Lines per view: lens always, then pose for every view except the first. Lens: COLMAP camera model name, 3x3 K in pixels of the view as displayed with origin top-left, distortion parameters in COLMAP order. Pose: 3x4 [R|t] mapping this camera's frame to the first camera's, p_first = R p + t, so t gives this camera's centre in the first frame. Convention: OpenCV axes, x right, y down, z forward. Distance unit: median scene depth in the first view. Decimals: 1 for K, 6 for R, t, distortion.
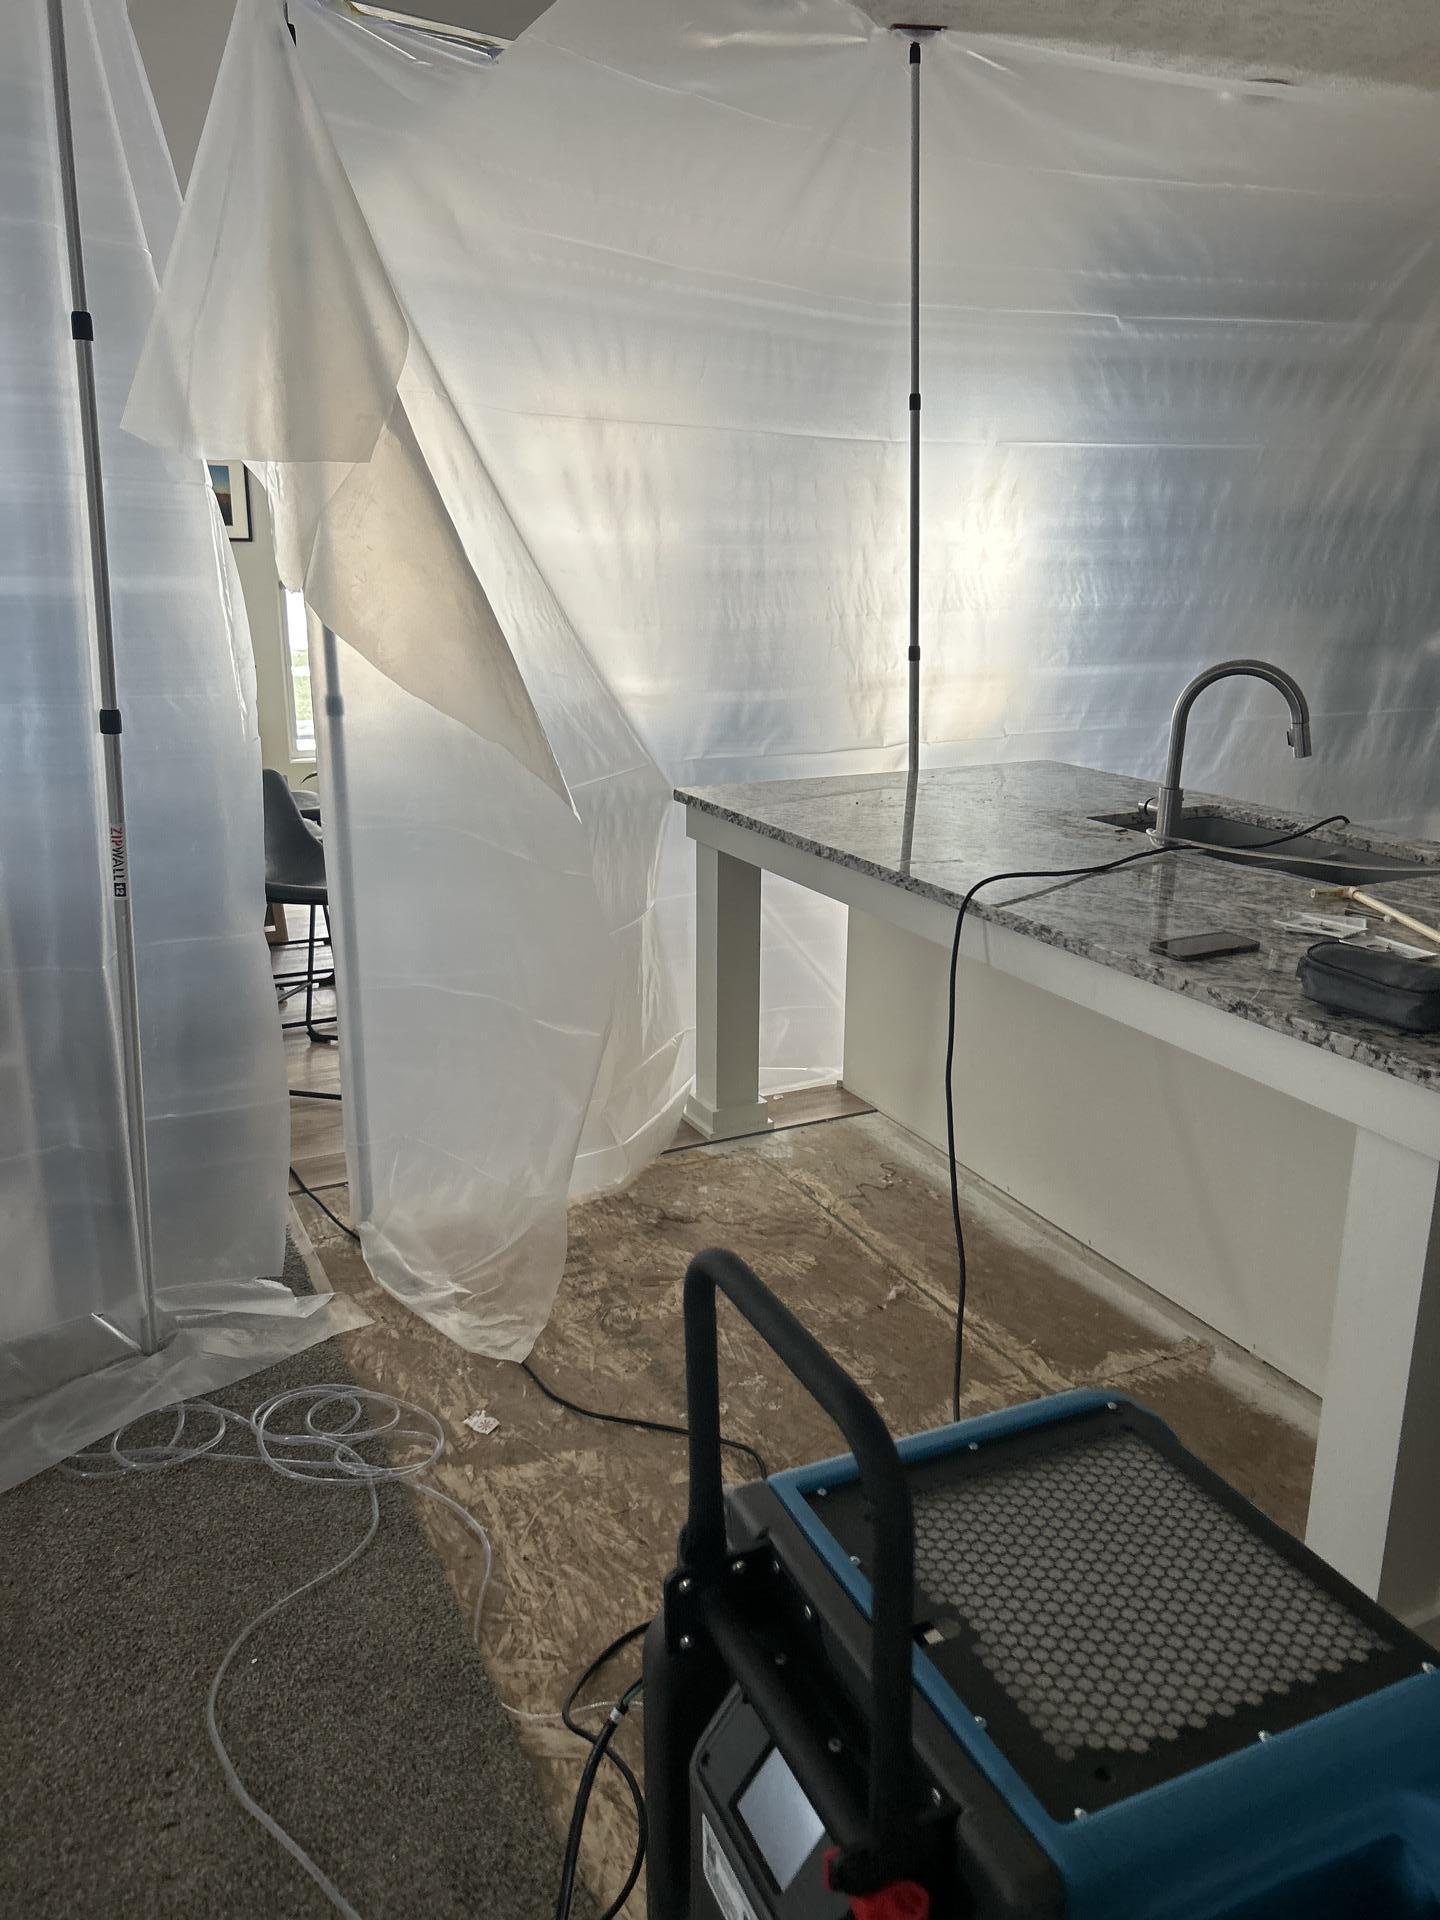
lens RADIAL K [[1445.6, 0, 721.6], [0, 1445.6, 942.9], [0, 0, 1]] dist [0.049431, -0.057229]
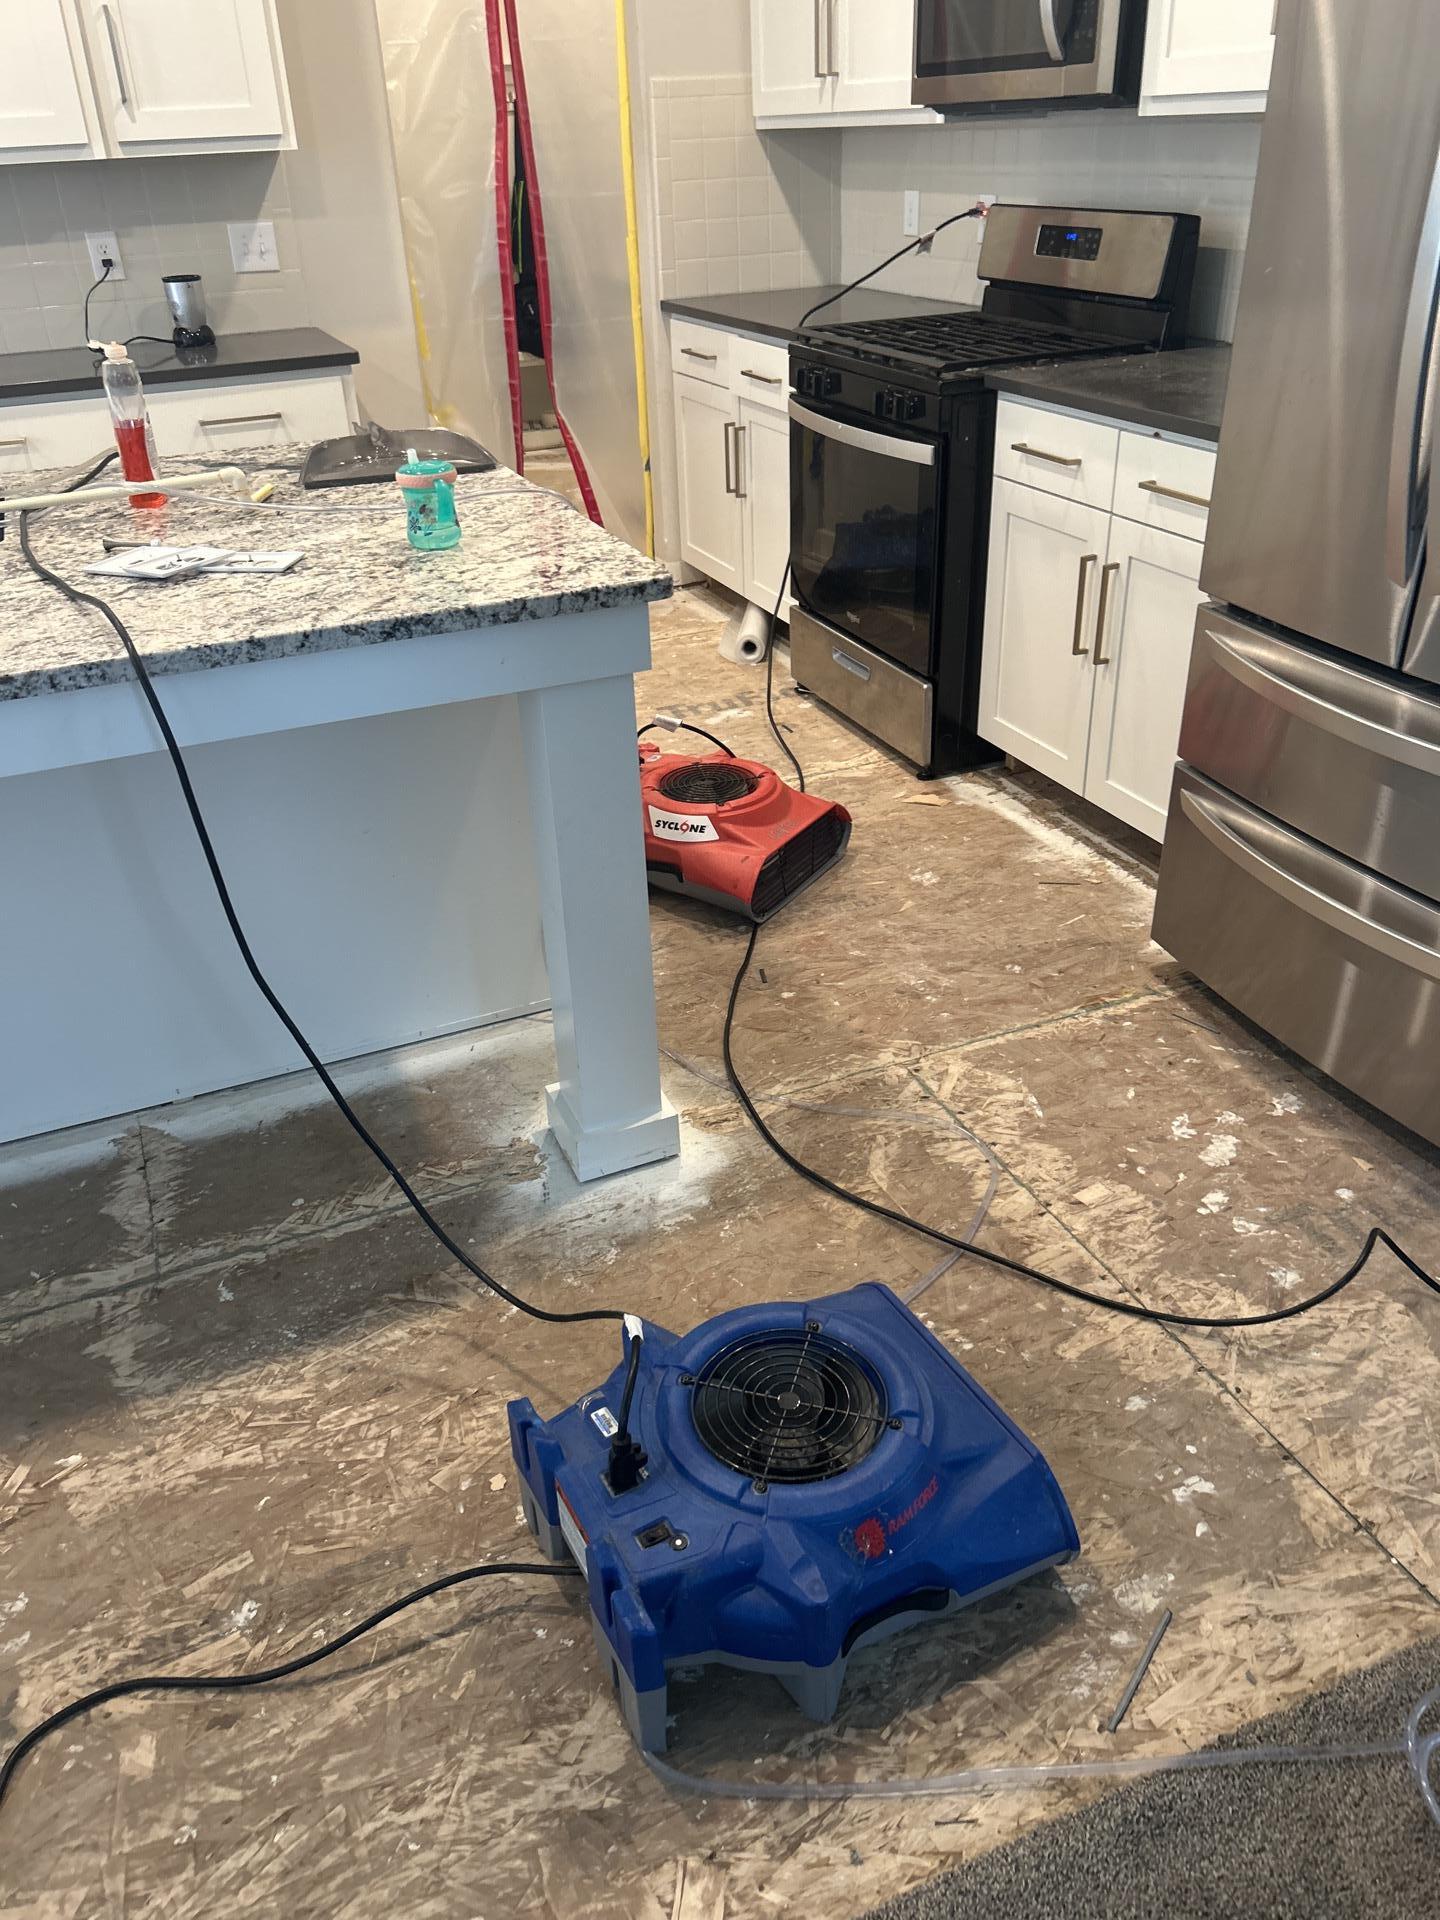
lens RADIAL K [[1445.6, 0, 714.3], [0, 1445.6, 956.2], [0, 0, 1]] dist [0.049431, -0.057229]
pose [[0.055480, -0.504061, 0.861884, -0.308493], [0.300449, 0.831633, 0.467029, -0.092749], [-0.952183, 0.233042, 0.197584, 0.497499]]
